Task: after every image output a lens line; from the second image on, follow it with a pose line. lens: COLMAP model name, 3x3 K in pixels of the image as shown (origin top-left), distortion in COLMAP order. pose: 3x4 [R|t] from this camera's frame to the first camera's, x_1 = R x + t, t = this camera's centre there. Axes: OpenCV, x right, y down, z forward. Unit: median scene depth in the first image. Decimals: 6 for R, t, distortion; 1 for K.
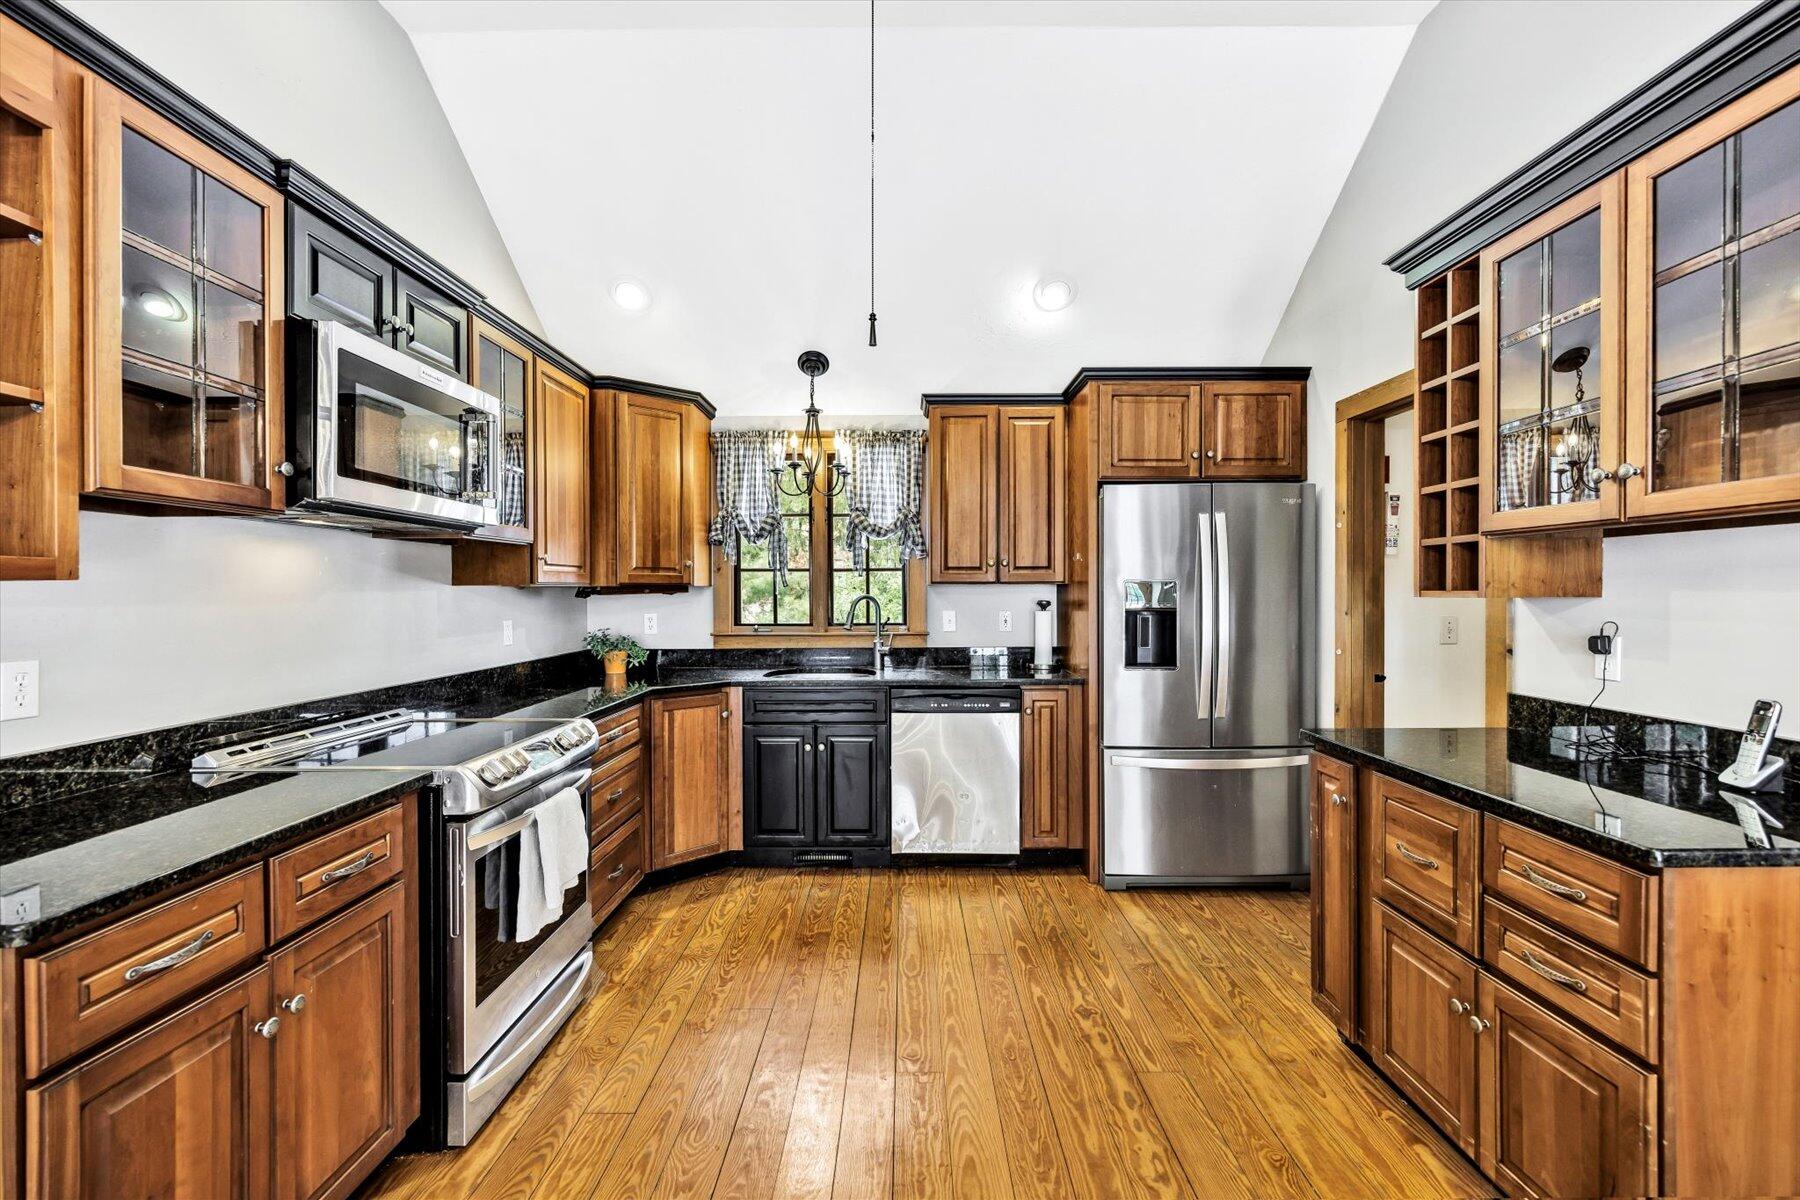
lens RADIAL K [[816.7, 0, 889.9], [0, 816.7, 596.9], [0, 0, 1]] dist [-0.011850, 0.000974]
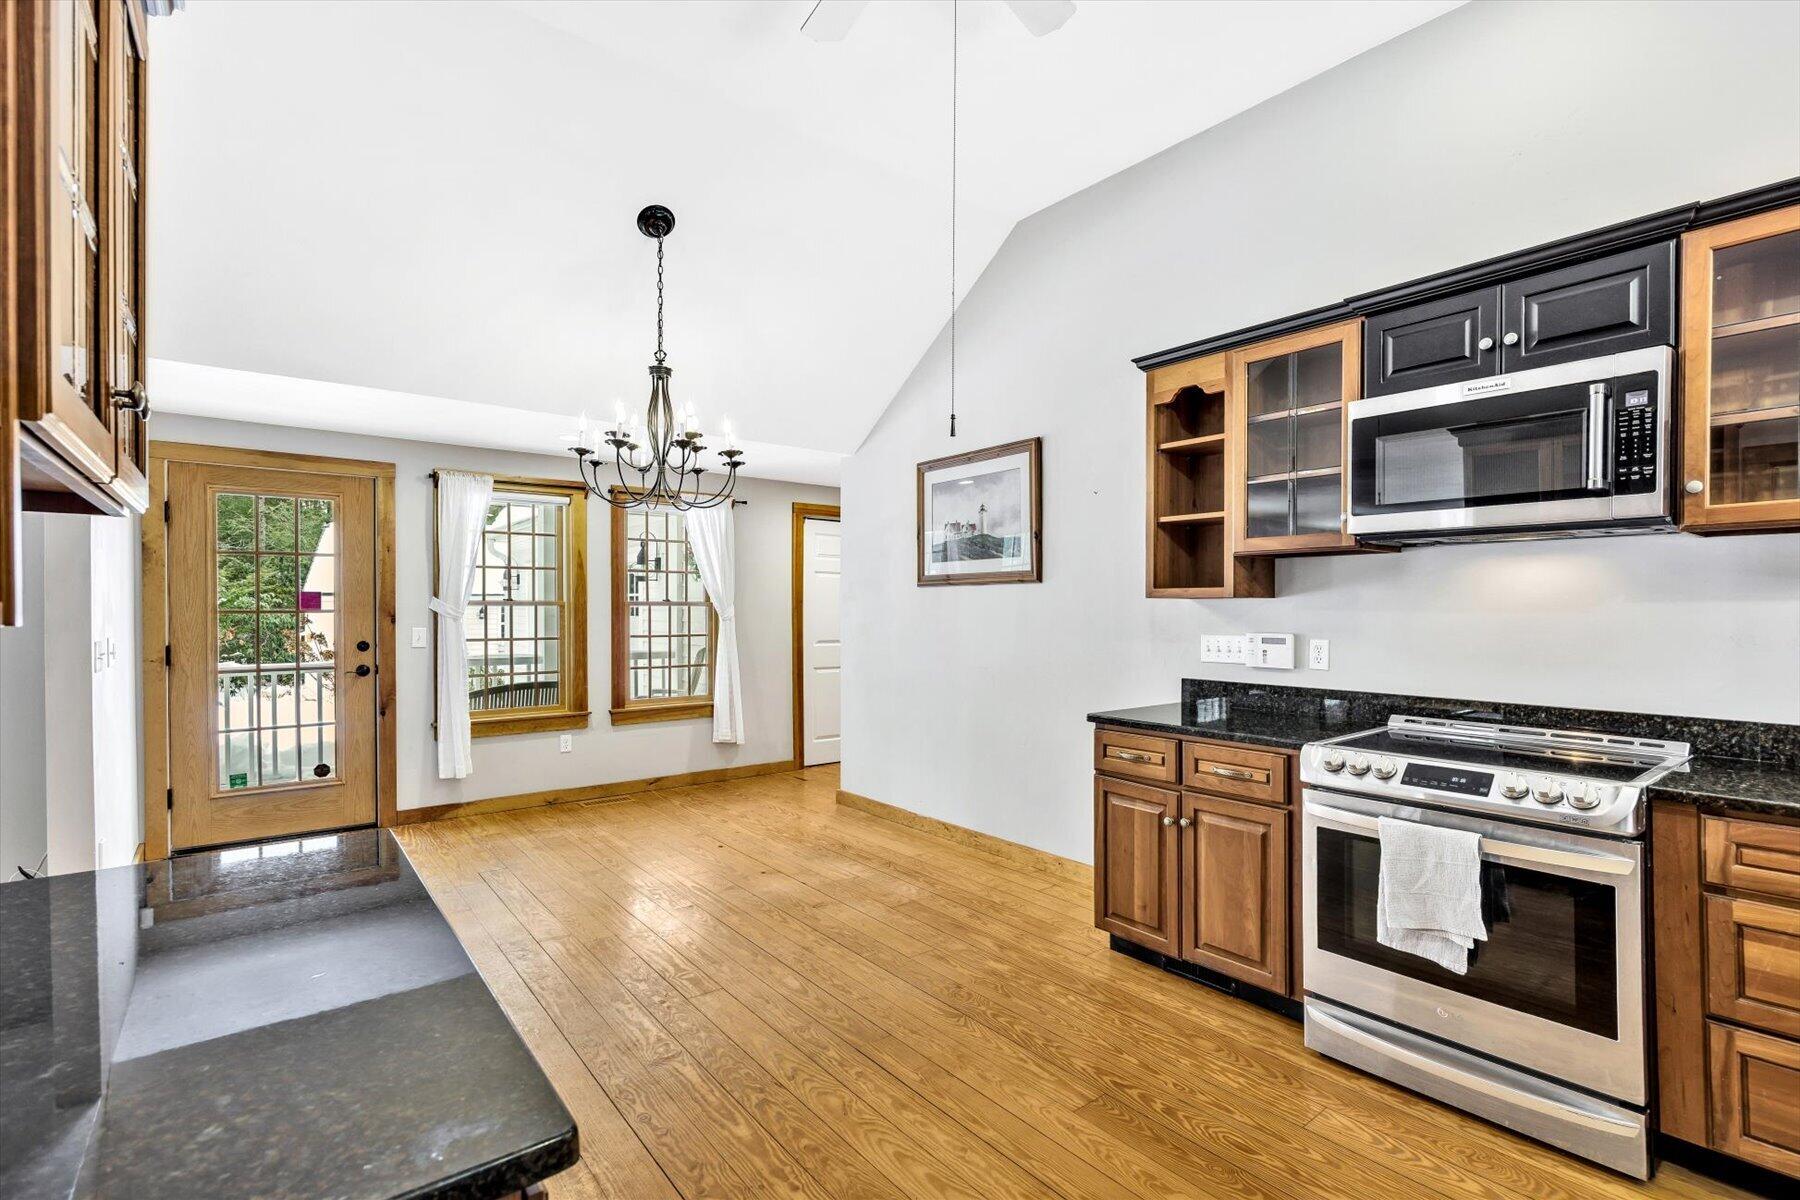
lens RADIAL K [[816.7, 0, 911.4], [0, 816.7, 606.7], [0, 0, 1]] dist [-0.011850, 0.000974]
pose [[-0.774073, 0.011042, -0.633000, 0.398113], [0.004153, 0.999915, 0.012364, -0.011021], [0.633083, 0.006942, -0.774053, 0.861642]]
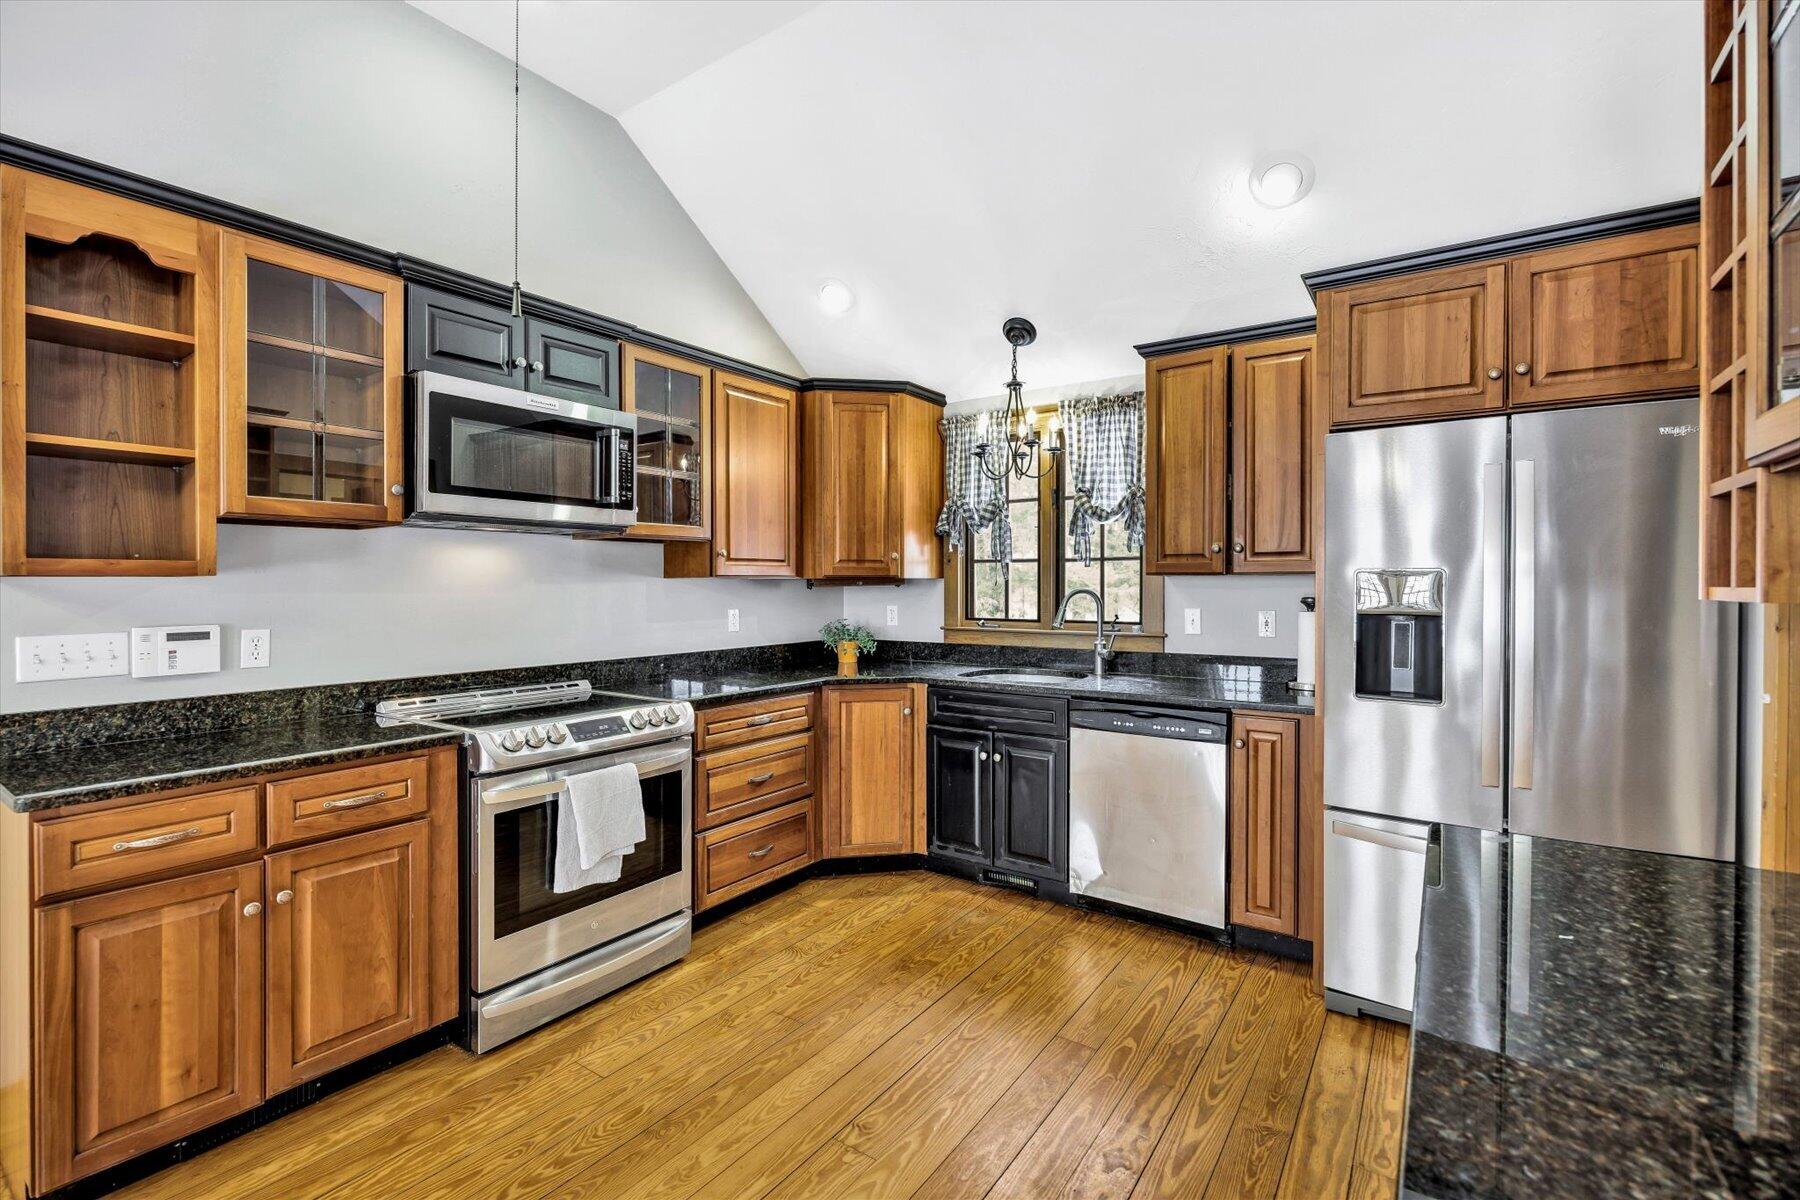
lens RADIAL K [[816.7, 0, 896.6], [0, 816.7, 585.9], [0, 0, 1]] dist [-0.011850, 0.000974]
pose [[0.819966, 0.004436, -0.572395, 0.349684], [-0.005998, 0.999982, -0.000842, -0.003464], [0.572381, 0.004124, 0.819977, 0.204124]]
